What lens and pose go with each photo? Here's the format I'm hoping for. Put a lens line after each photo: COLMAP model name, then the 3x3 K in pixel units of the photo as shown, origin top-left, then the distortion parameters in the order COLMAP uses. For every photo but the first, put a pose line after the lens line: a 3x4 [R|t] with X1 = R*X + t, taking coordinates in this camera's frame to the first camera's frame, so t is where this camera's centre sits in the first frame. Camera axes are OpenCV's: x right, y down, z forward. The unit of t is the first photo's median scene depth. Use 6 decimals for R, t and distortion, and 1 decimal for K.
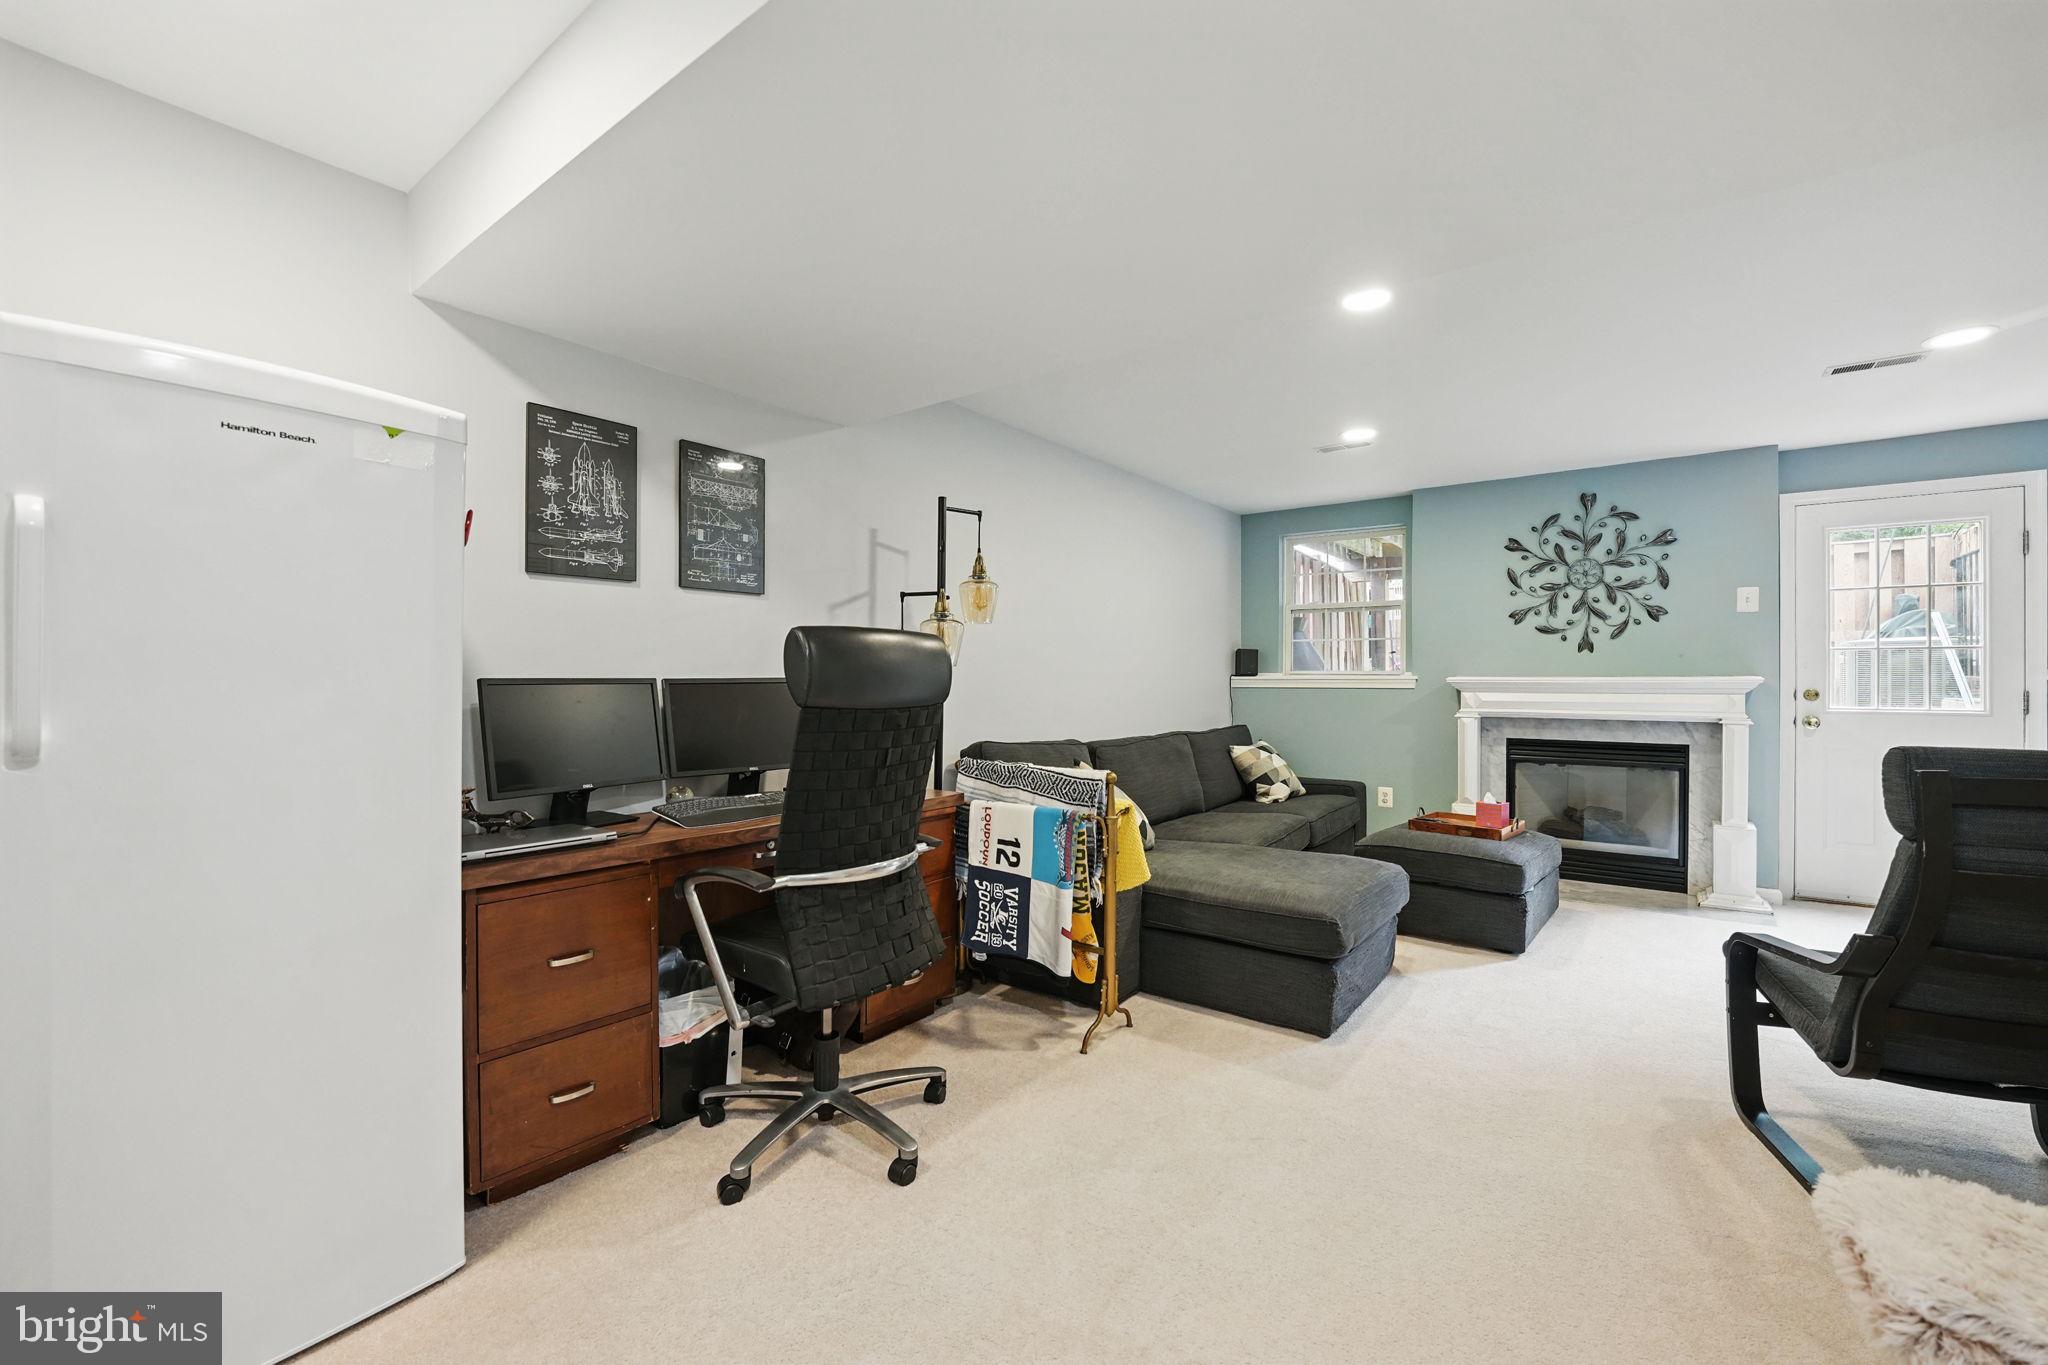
lens RADIAL K [[858.5, 0, 1021.2], [0, 858.5, 677.4], [0, 0, 1]] dist [-0.017908, 0.000344]
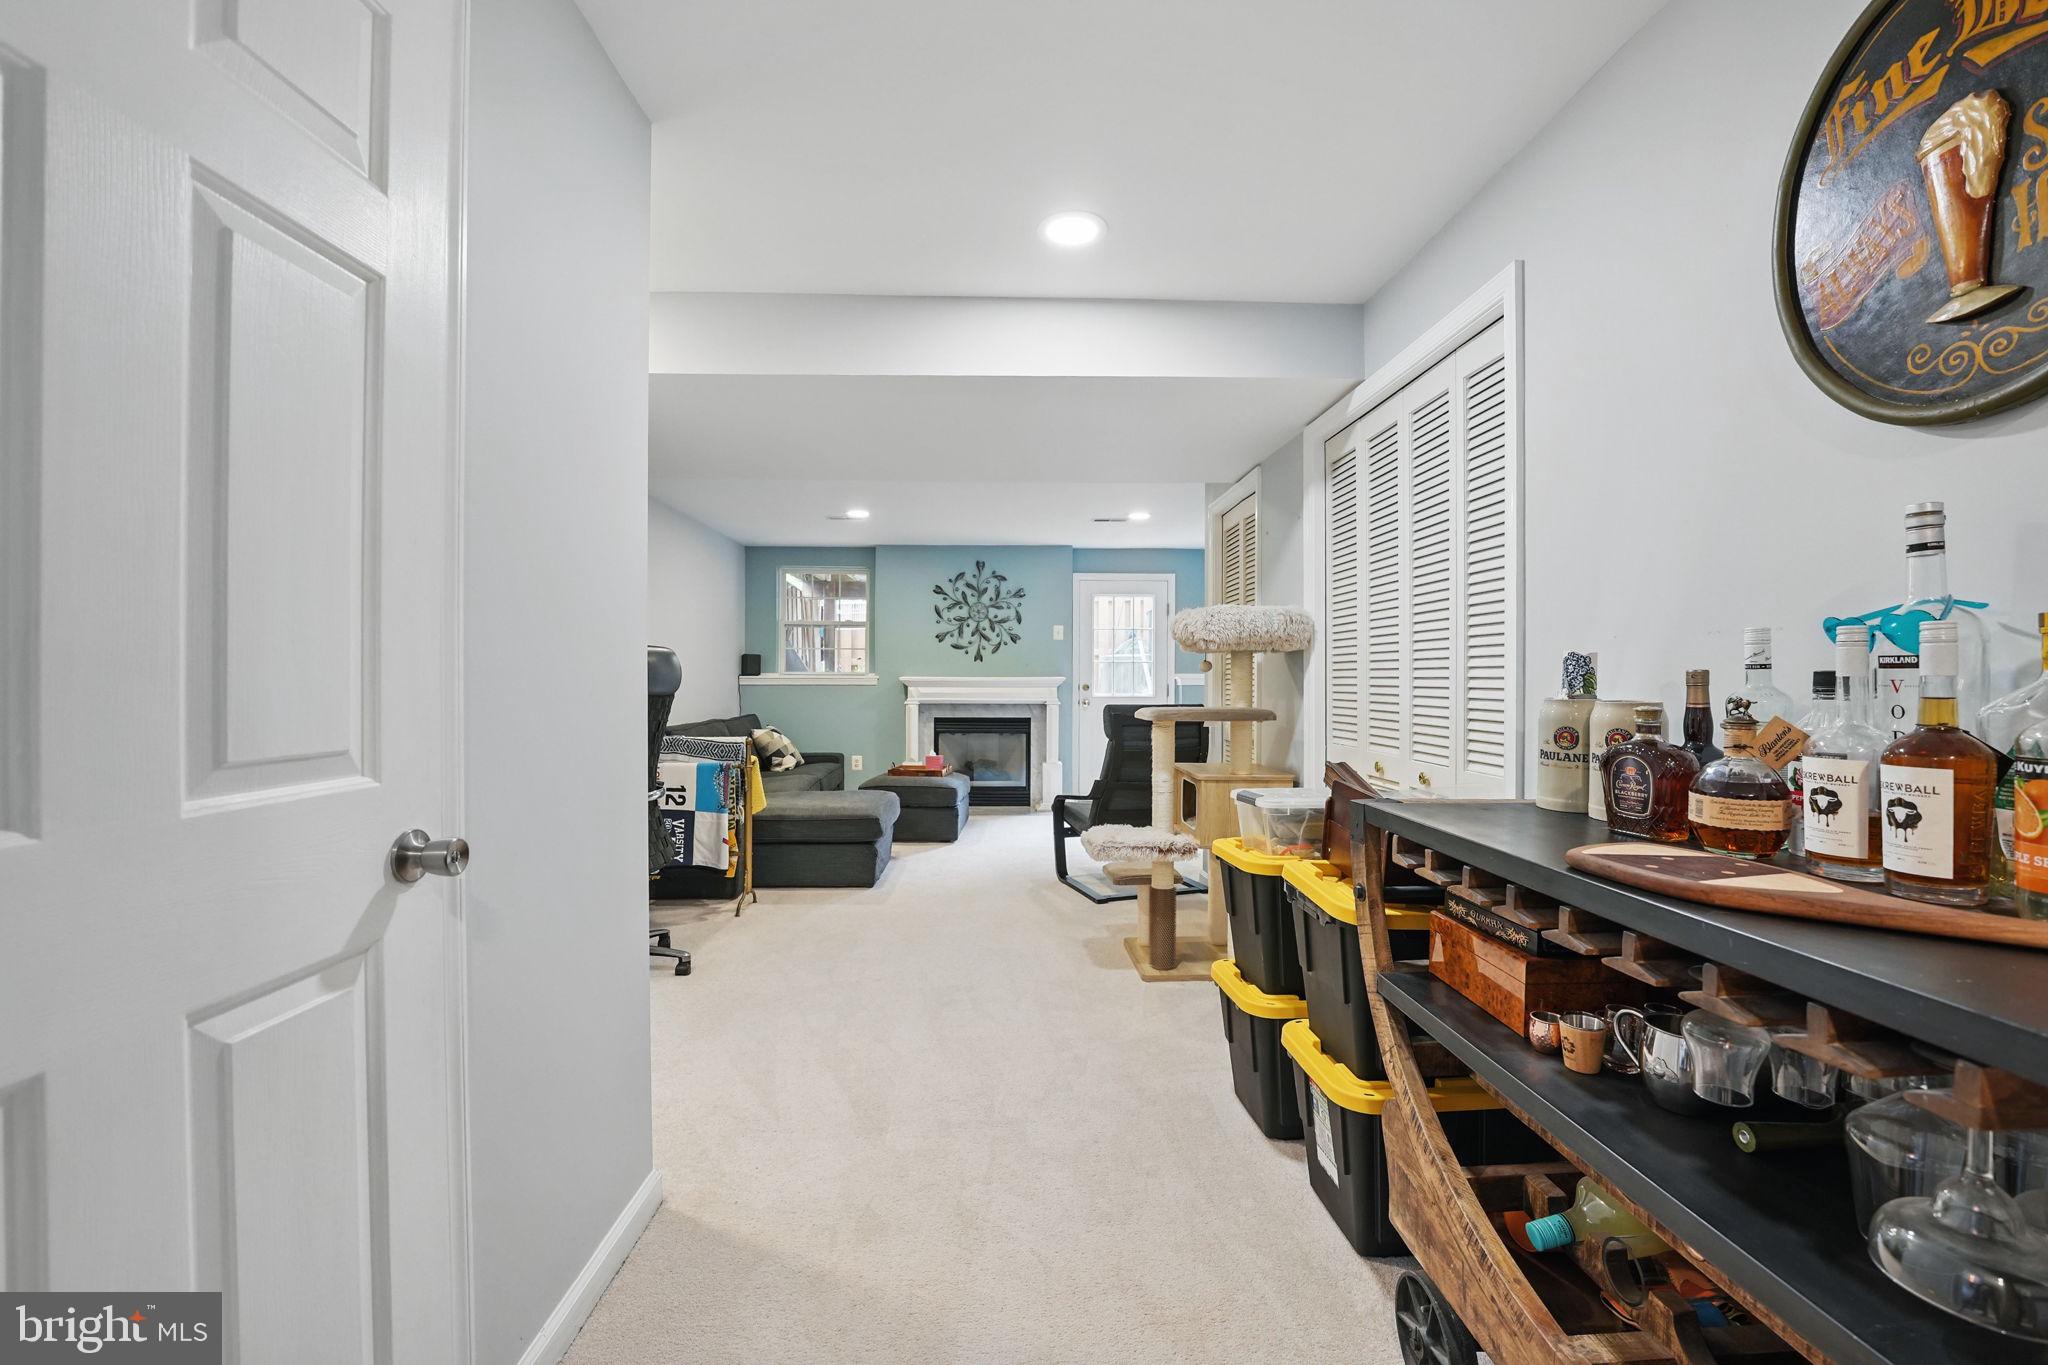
lens RADIAL K [[858.5, 0, 1032.8], [0, 858.5, 685.5], [0, 0, 1]] dist [-0.017908, 0.000344]
pose [[0.774017, -0.004624, 0.633148, -0.275981], [-0.002080, 0.999949, 0.009847, -0.000776], [-0.633162, -0.008939, 0.773968, -0.306314]]
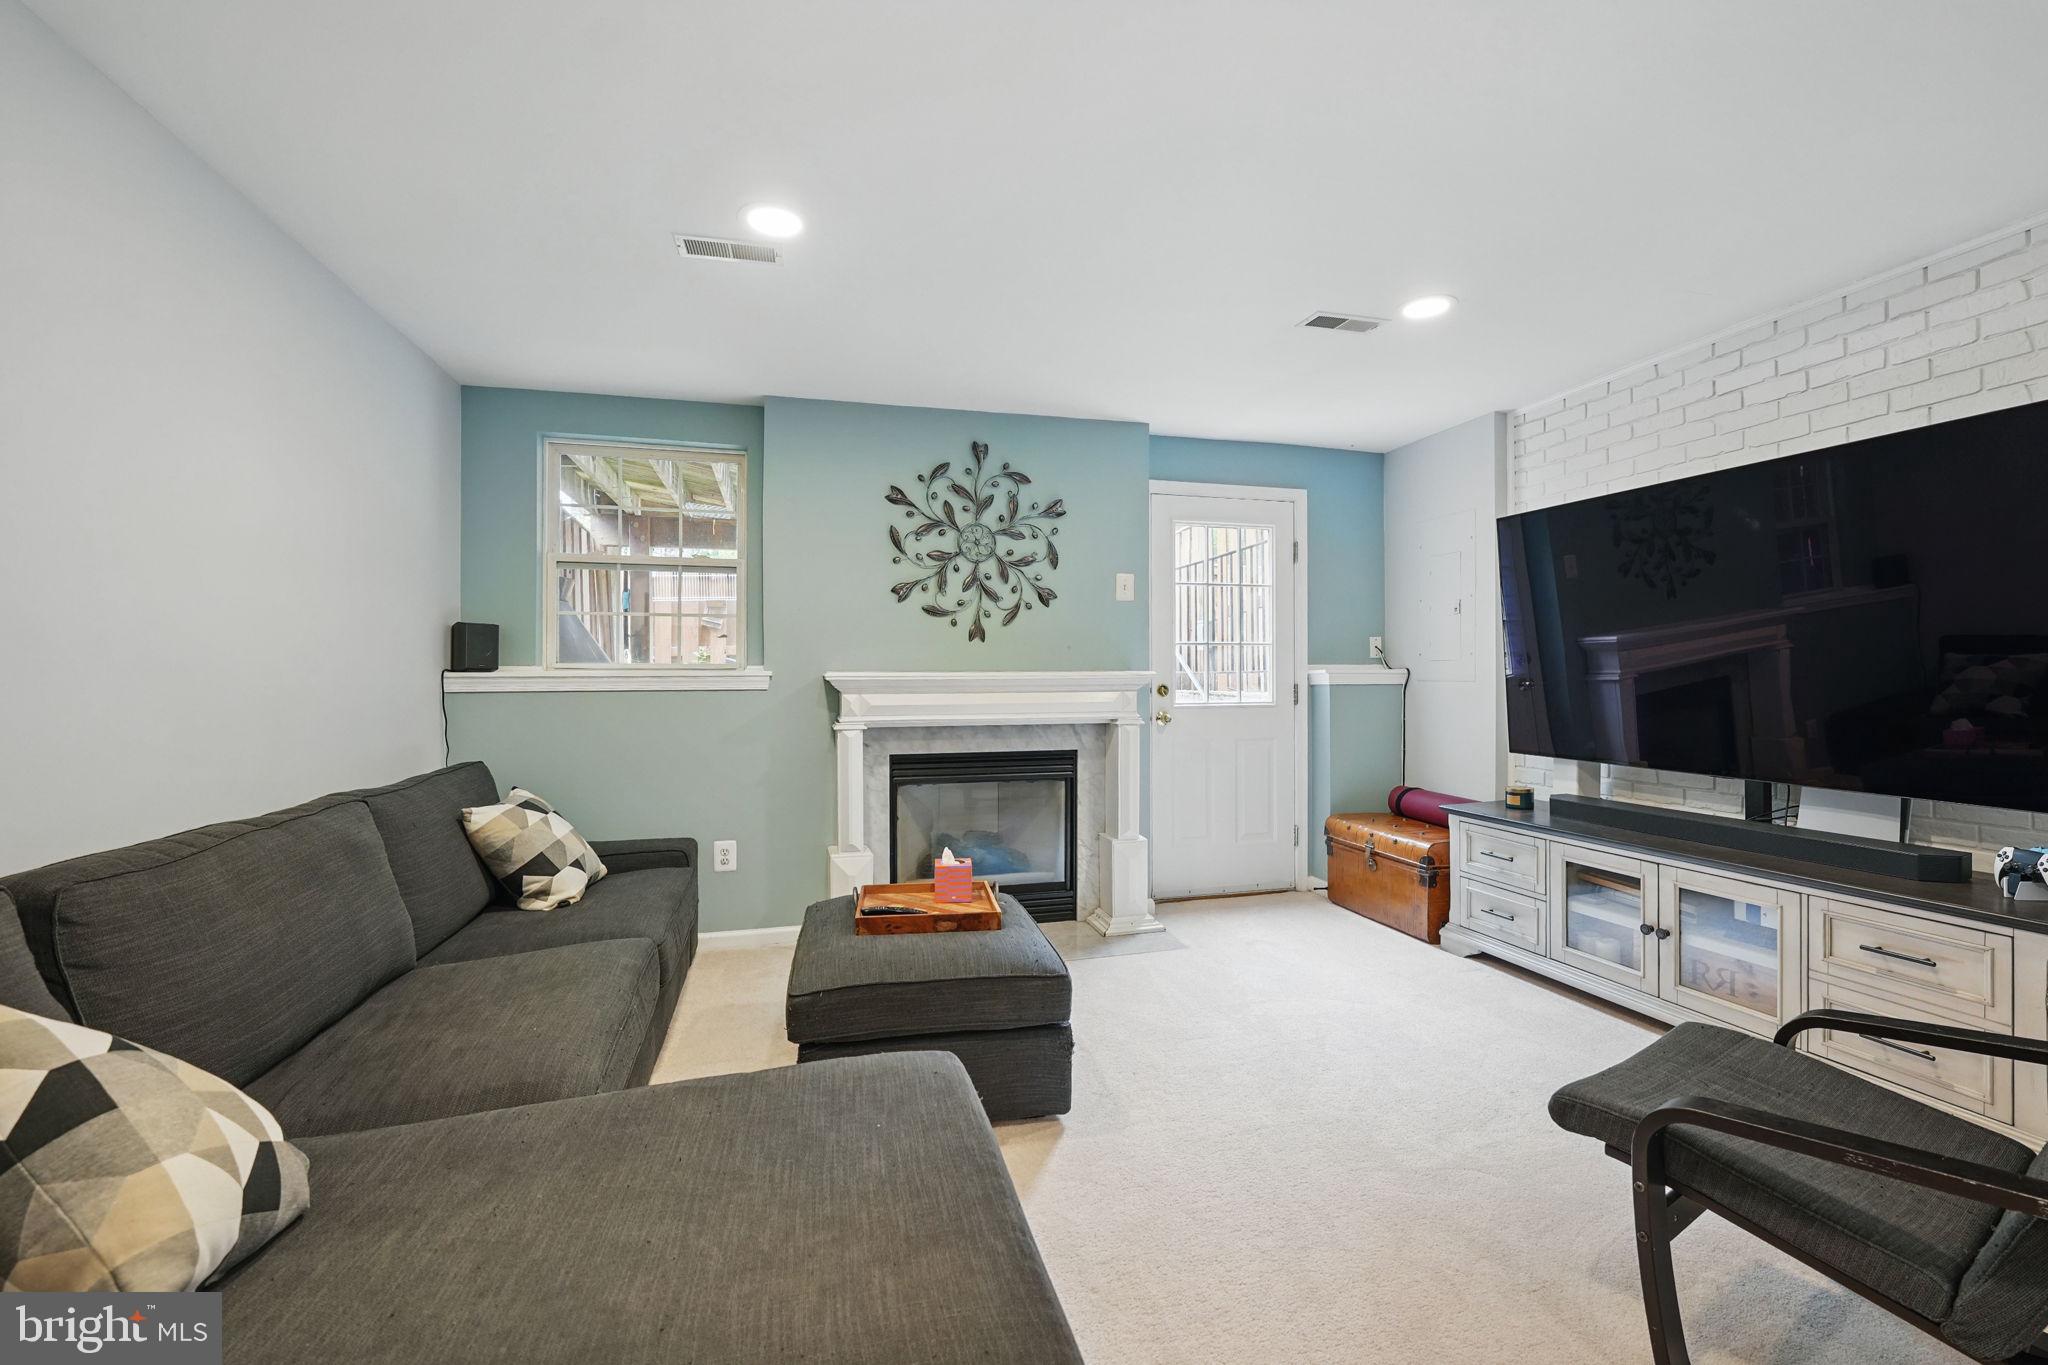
lens RADIAL K [[858.5, 0, 1031.3], [0, 858.5, 674.7], [0, 0, 1]] dist [-0.017908, 0.000344]
pose [[0.612858, -0.003671, 0.790185, 0.058703], [0.003390, 0.999992, 0.002016, 0.000562], [-0.790186, 0.001443, 0.612865, 0.475207]]
